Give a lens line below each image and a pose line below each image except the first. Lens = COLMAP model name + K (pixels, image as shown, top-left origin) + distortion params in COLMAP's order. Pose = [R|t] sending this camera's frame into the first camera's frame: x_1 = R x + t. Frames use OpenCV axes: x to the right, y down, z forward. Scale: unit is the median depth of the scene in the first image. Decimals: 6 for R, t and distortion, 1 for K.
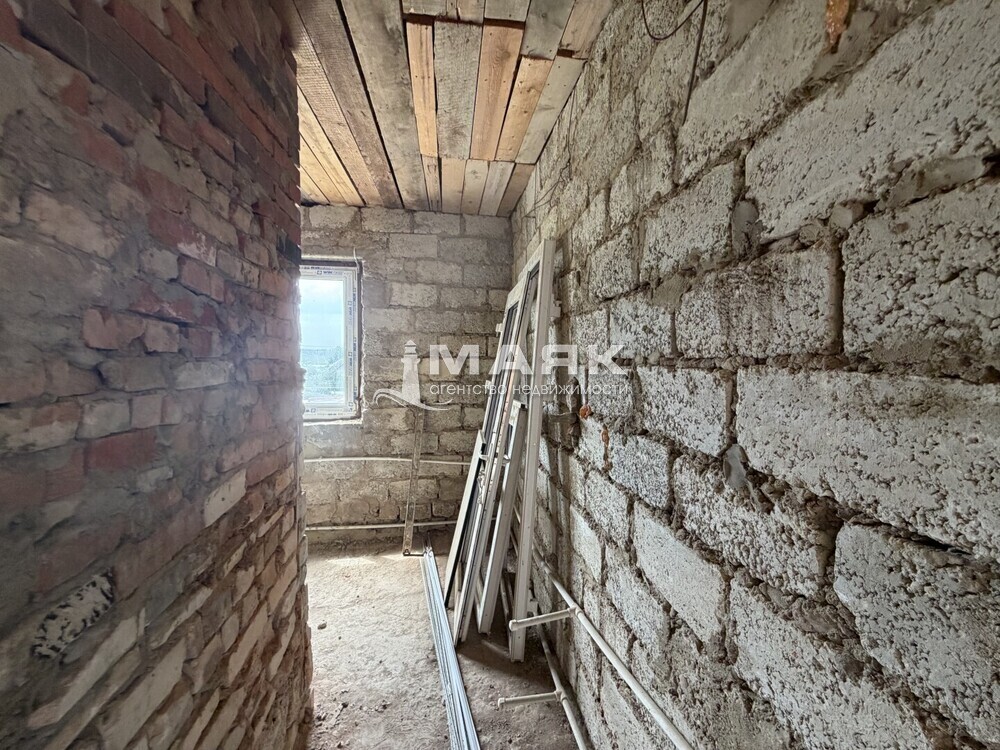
lens RADIAL K [[397.5, 0, 499.4], [0, 397.5, 372.5], [0, 0, 1]] dist [-0.000440, 0.000194]
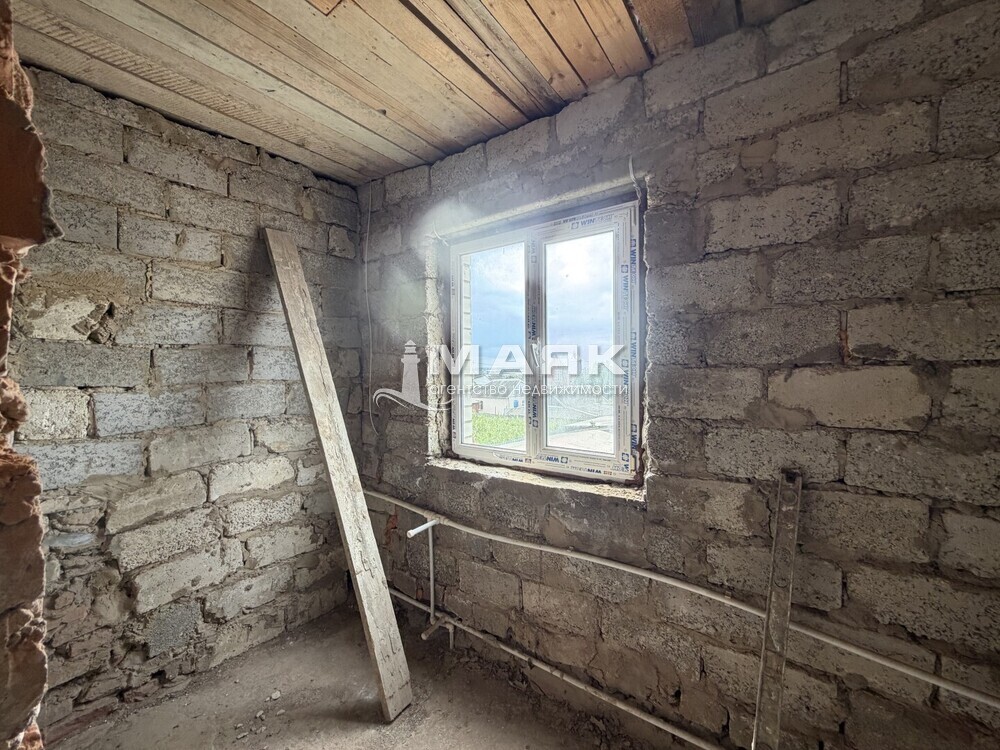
lens RADIAL K [[397.5, 0, 498.8], [0, 397.5, 377.0], [0, 0, 1]] dist [-0.000440, 0.000194]
pose [[0.736898, -0.004417, -0.675990, -0.141110], [-0.011686, 0.999746, -0.019271, -0.015731], [0.675903, 0.022101, 0.736659, 0.501876]]
